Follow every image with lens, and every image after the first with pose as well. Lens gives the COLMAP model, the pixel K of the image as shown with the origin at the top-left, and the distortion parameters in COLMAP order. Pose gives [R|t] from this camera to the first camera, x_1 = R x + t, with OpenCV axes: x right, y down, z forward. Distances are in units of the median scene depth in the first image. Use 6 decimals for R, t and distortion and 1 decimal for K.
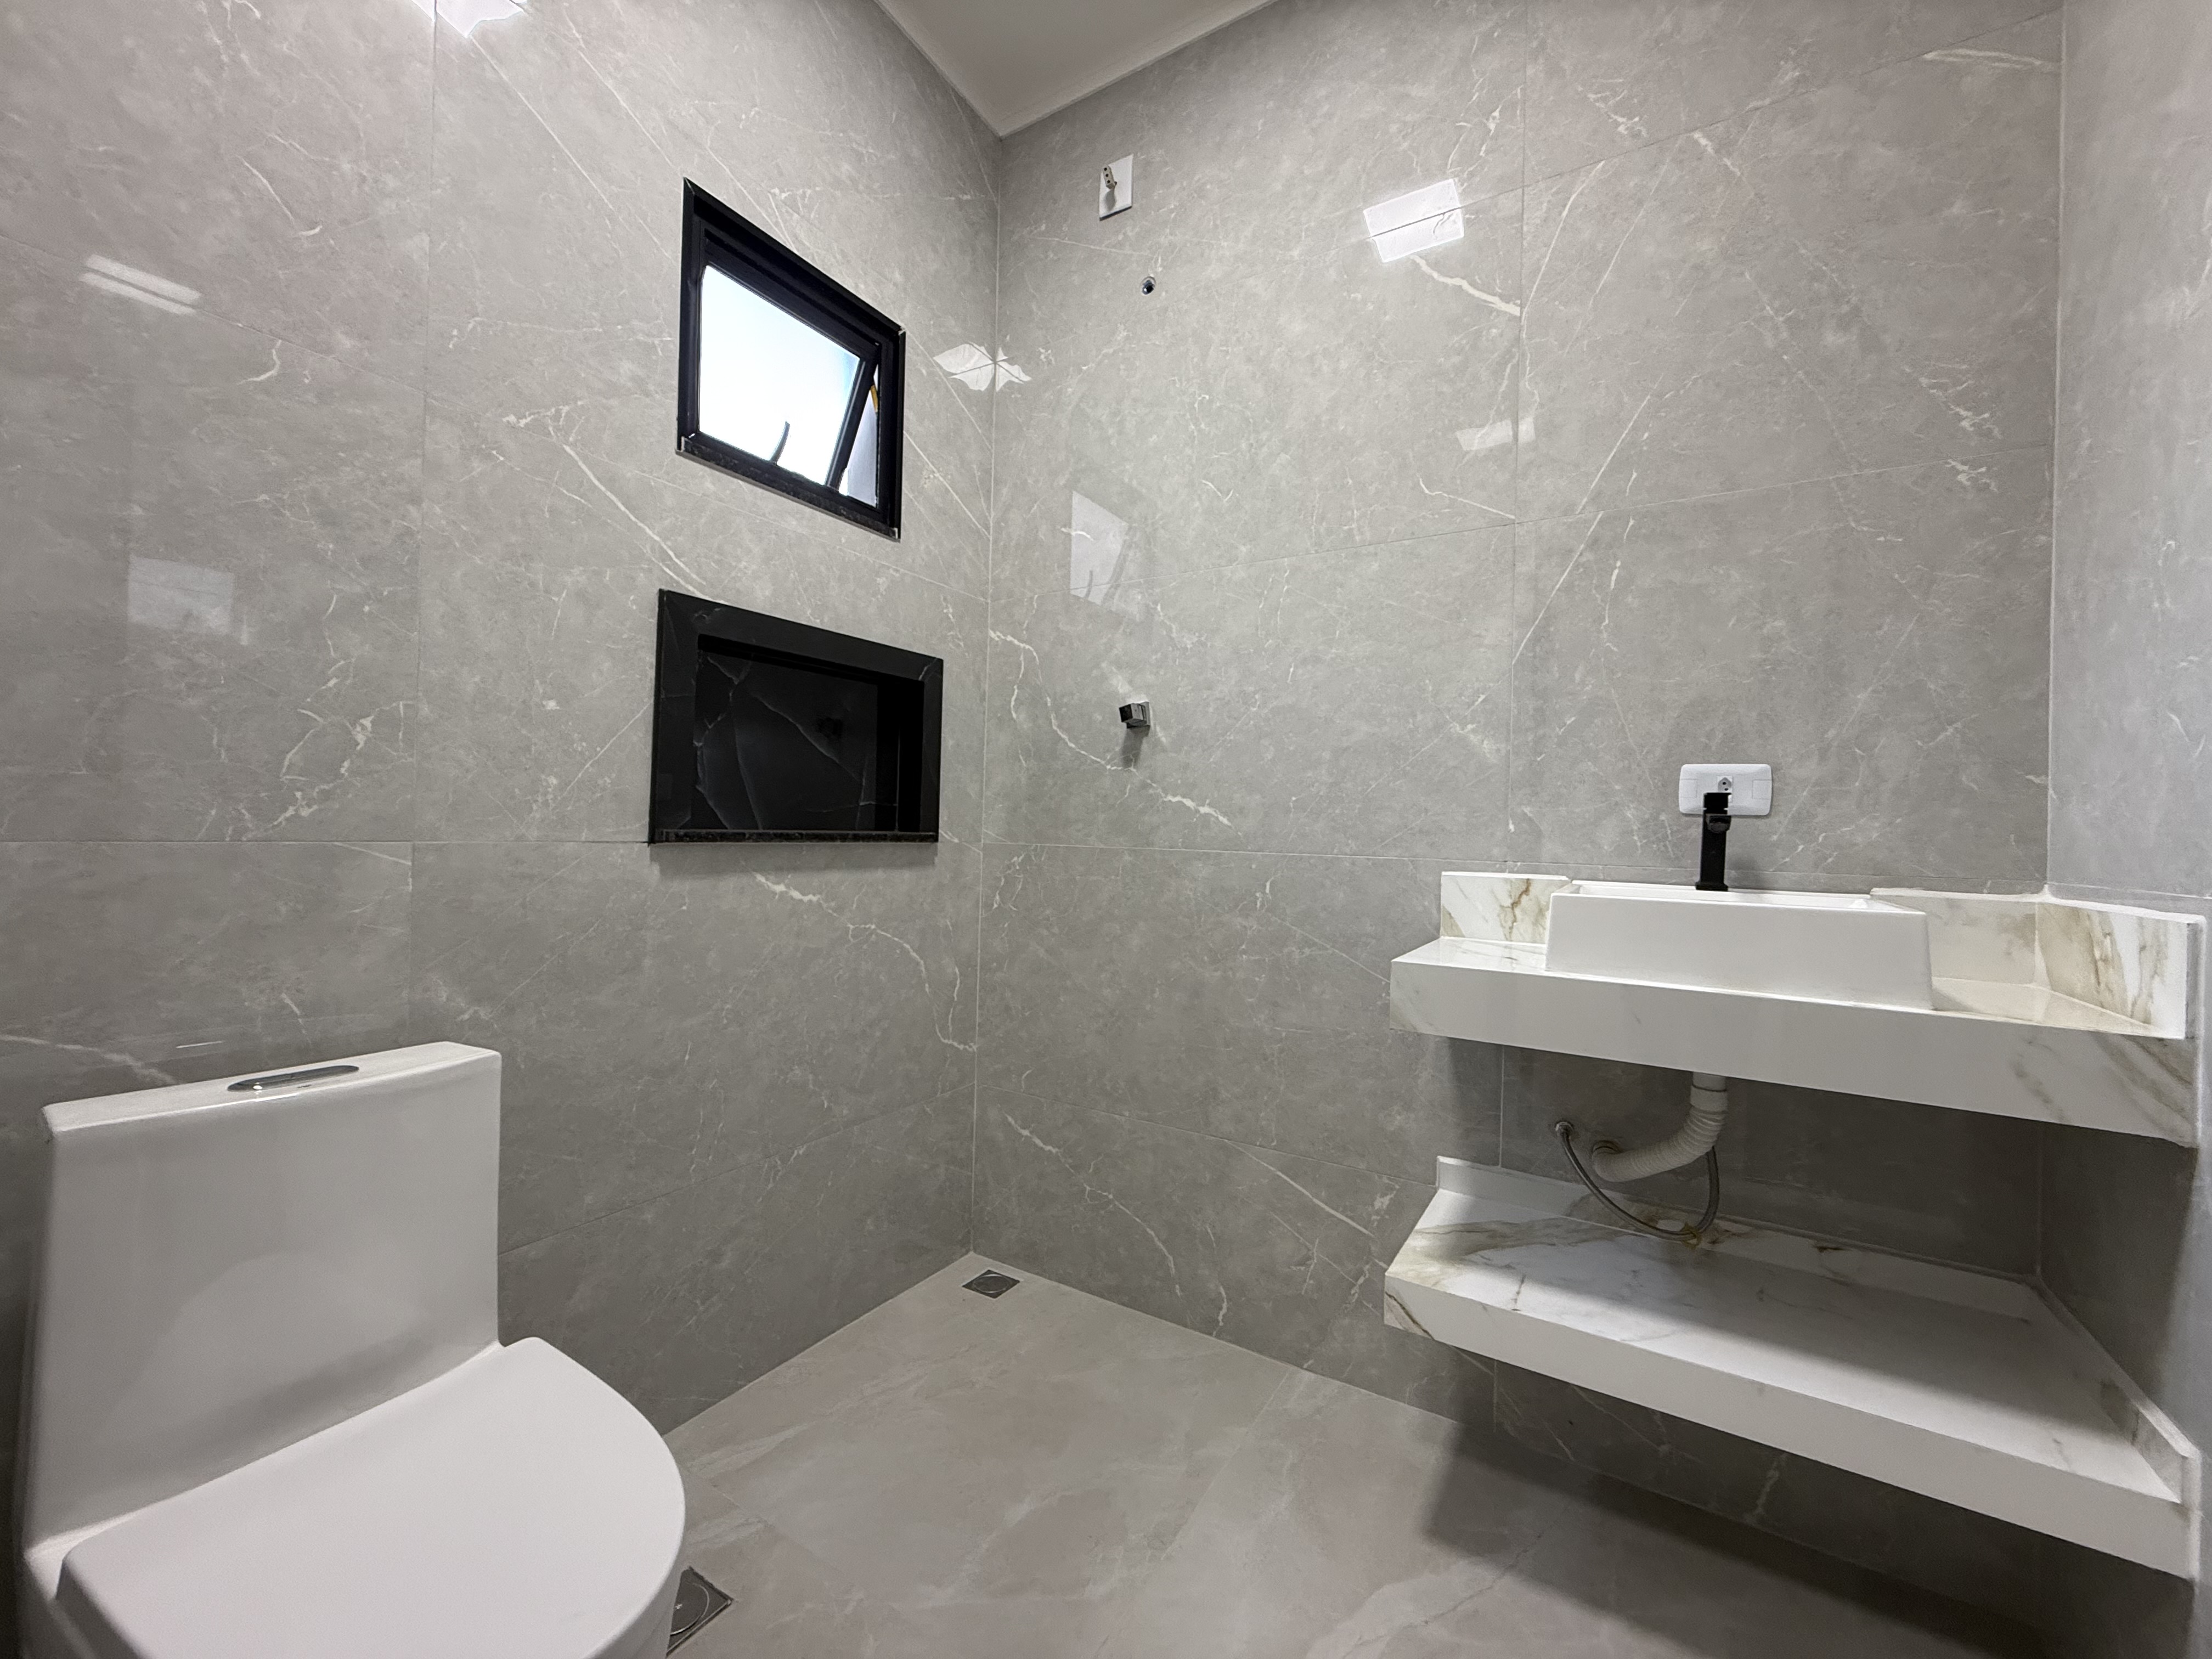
lens RADIAL K [[874.8, 0, 1097.7], [0, 874.8, 833.7], [0, 0, 1]] dist [-0.000696, 0.000267]
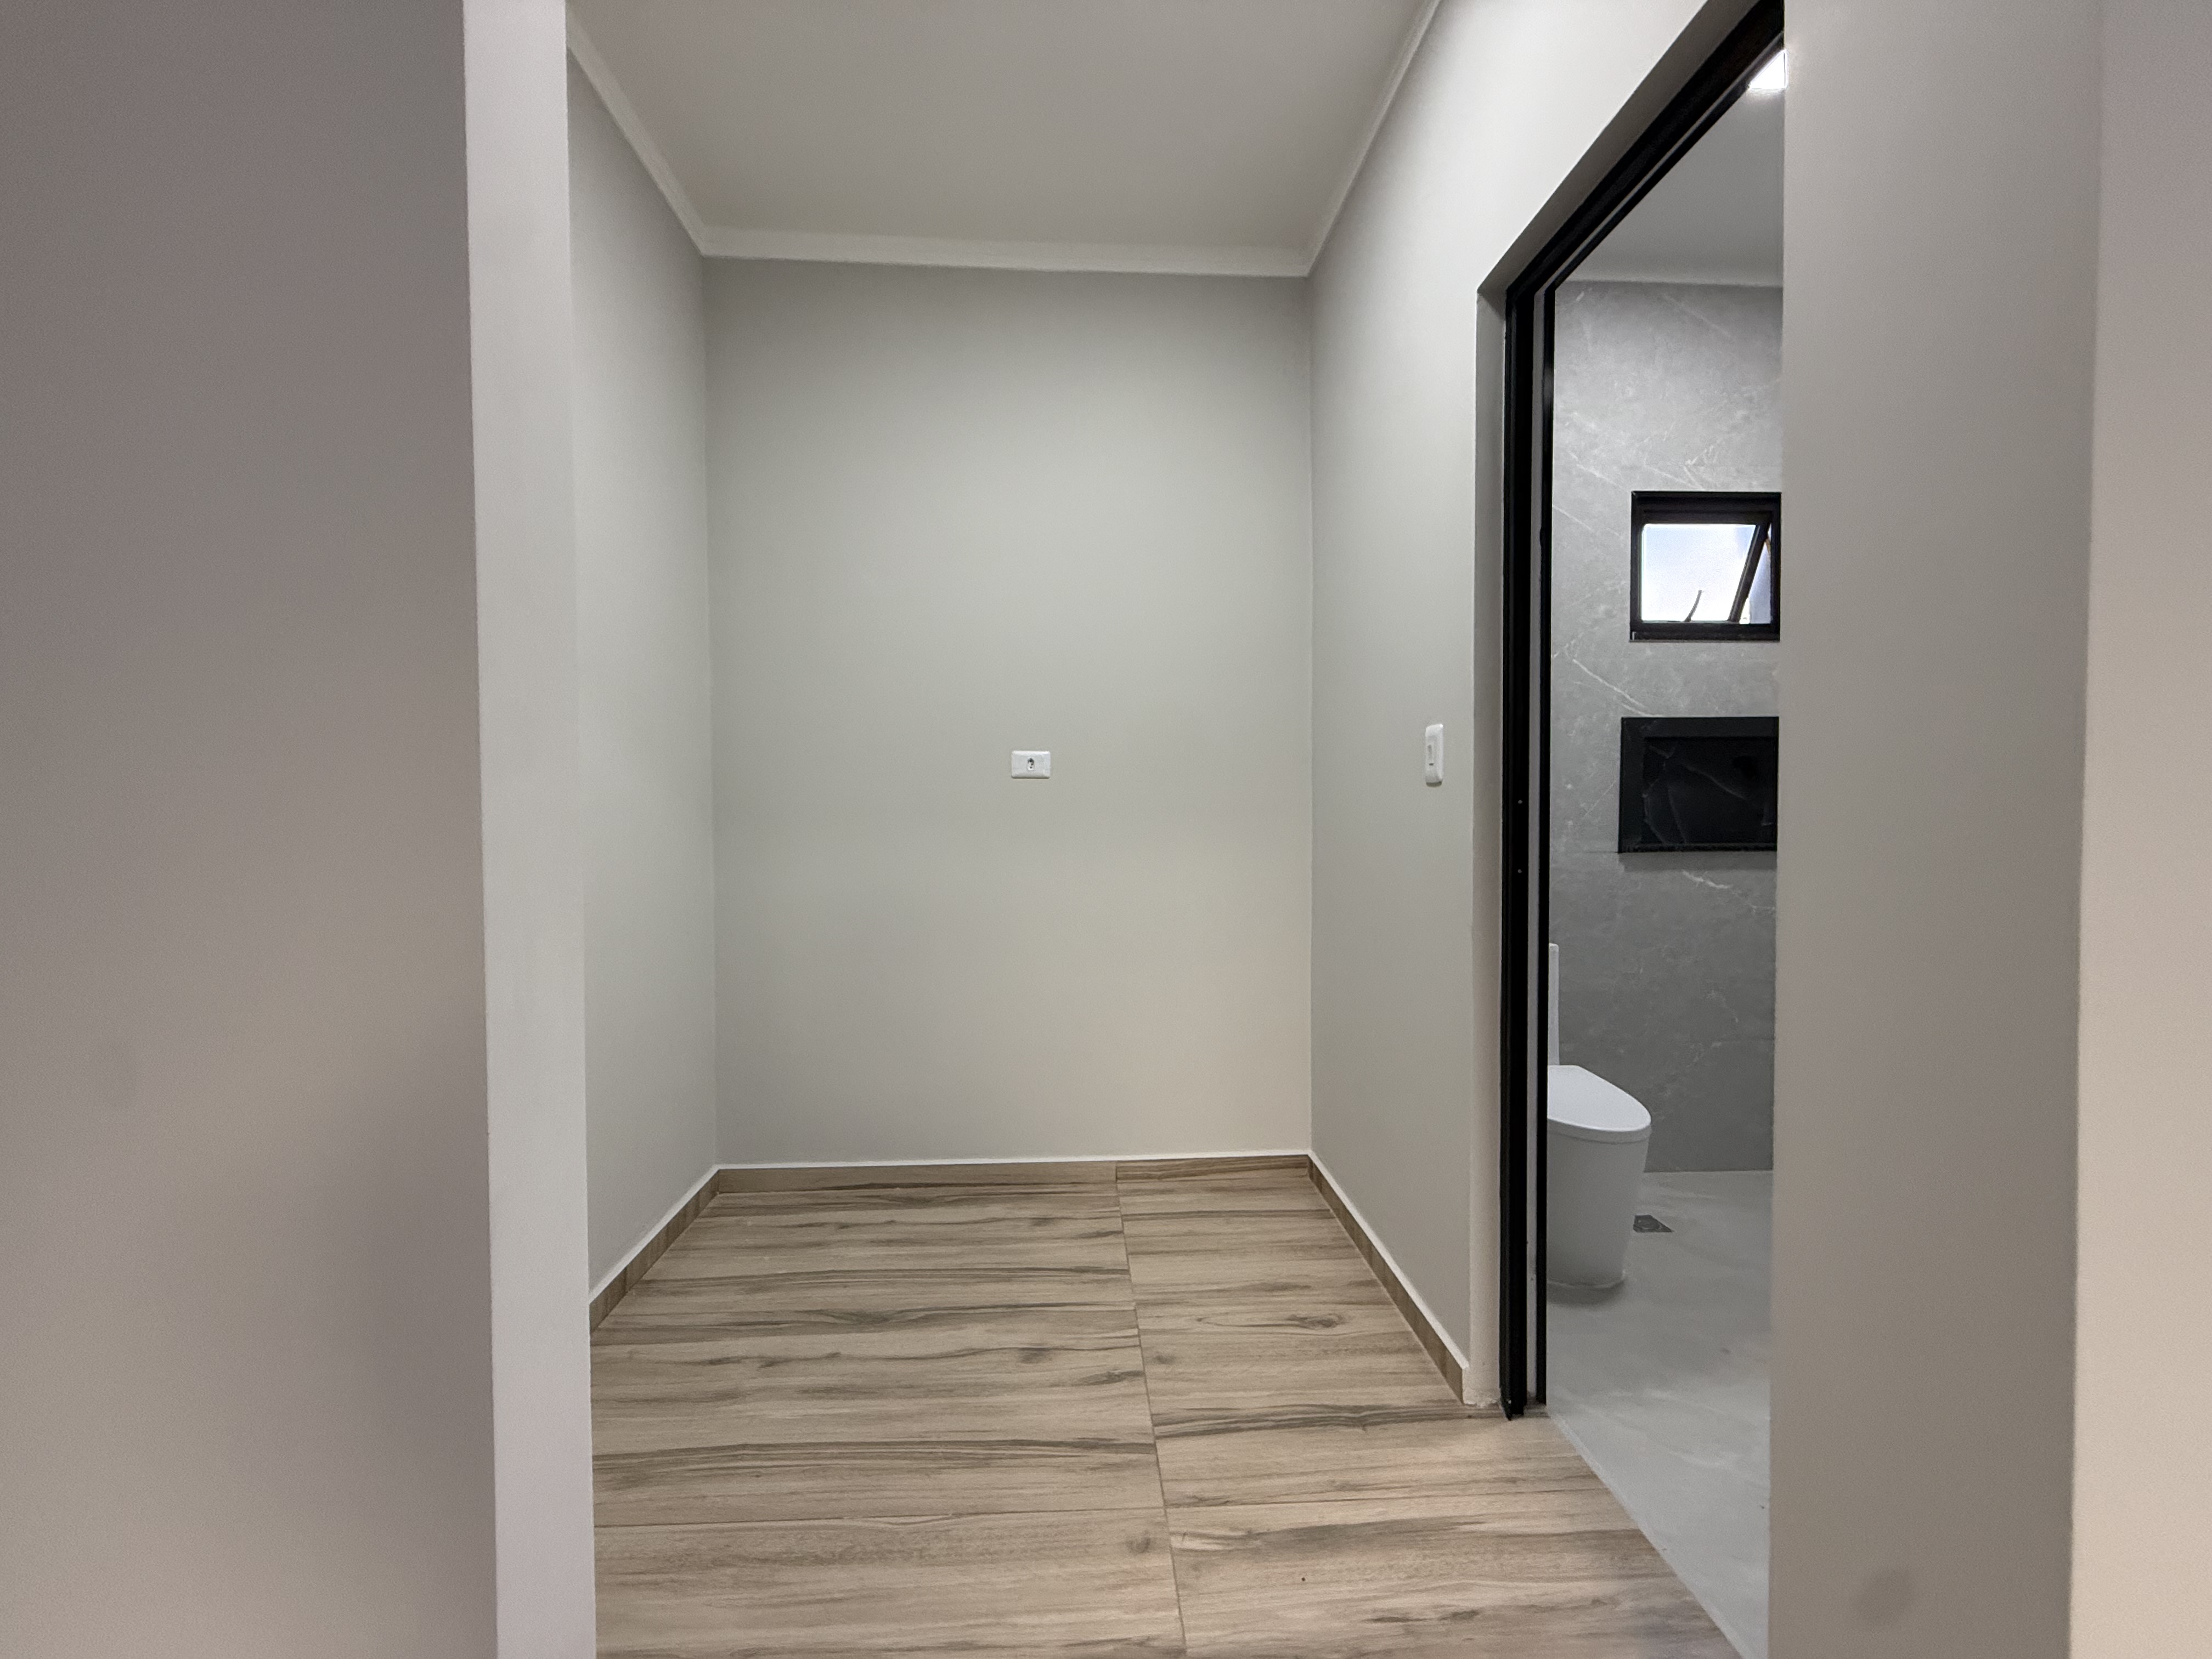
lens RADIAL K [[874.8, 0, 1106.0], [0, 874.8, 826.3], [0, 0, 1]] dist [-0.000696, 0.000267]
pose [[0.562090, -0.015003, -0.826940, 0.363676], [0.012769, 0.999874, -0.009461, -0.036203], [0.826978, -0.005241, 0.562210, -0.829154]]
